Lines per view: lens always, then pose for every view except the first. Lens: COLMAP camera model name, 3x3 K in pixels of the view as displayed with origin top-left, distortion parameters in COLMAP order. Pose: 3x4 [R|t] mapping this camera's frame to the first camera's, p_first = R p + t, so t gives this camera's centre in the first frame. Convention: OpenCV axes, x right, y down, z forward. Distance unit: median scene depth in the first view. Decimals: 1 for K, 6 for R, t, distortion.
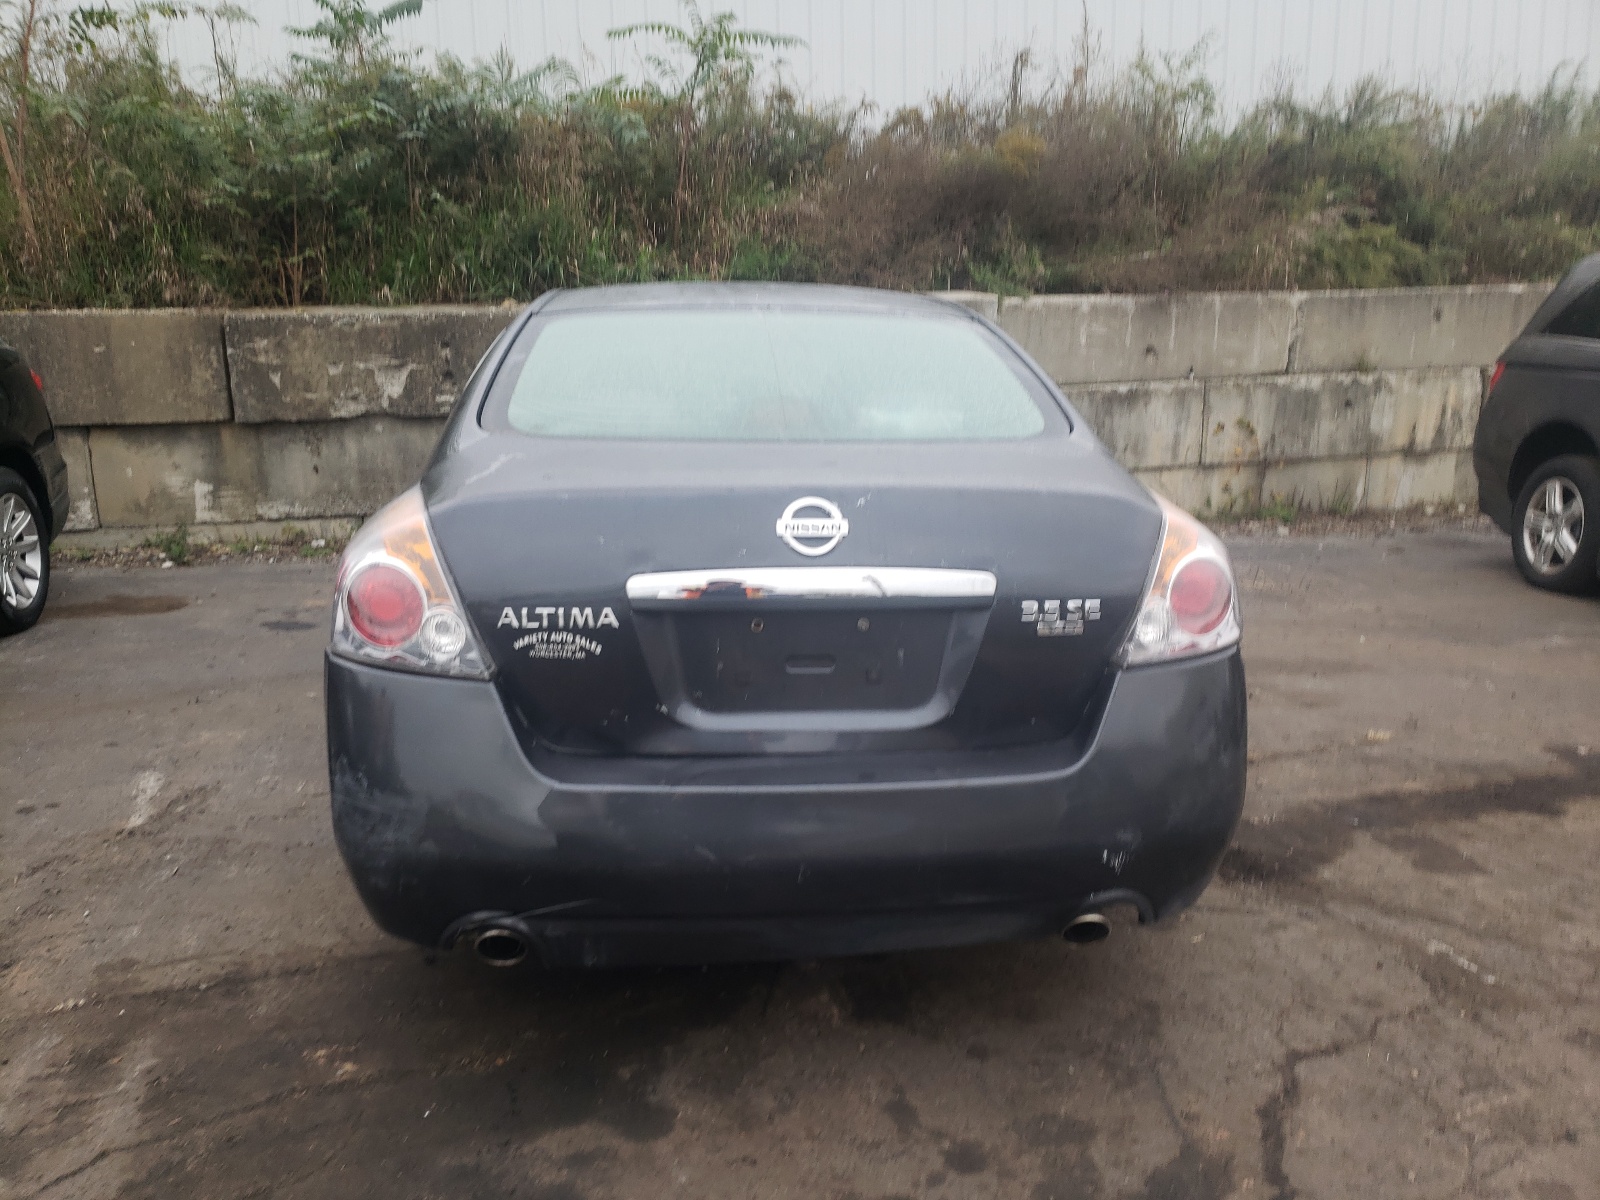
lens RADIAL K [[1235.1, 0, 783.1], [0, 1235.1, 595.5], [0, 0, 1]] dist [0.006435, 0.010498]
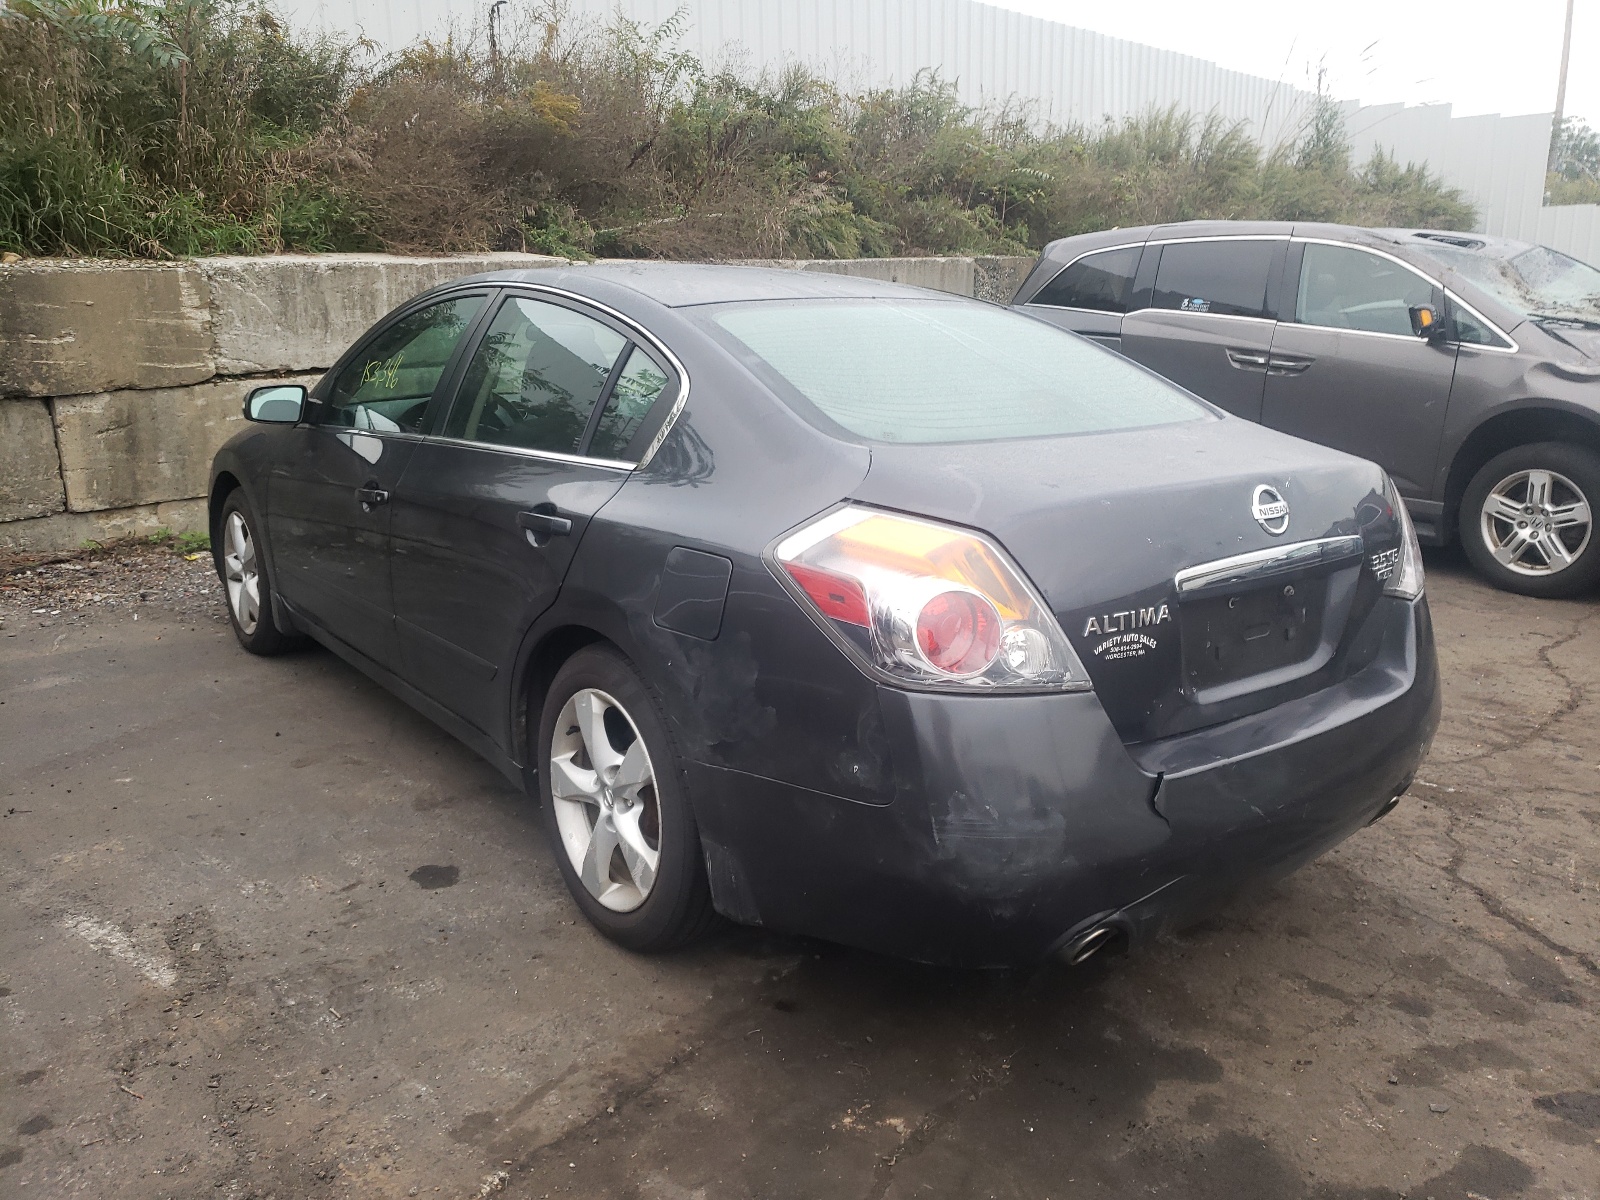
lens RADIAL K [[1235.1, 0, 795.3], [0, 1235.1, 601.3], [0, 0, 1]] dist [0.006435, 0.010498]
pose [[0.843821, -0.127702, 0.521208, -0.928343], [0.105396, 0.991794, 0.072368, -0.098736], [-0.526173, -0.006132, 0.850356, 0.255043]]
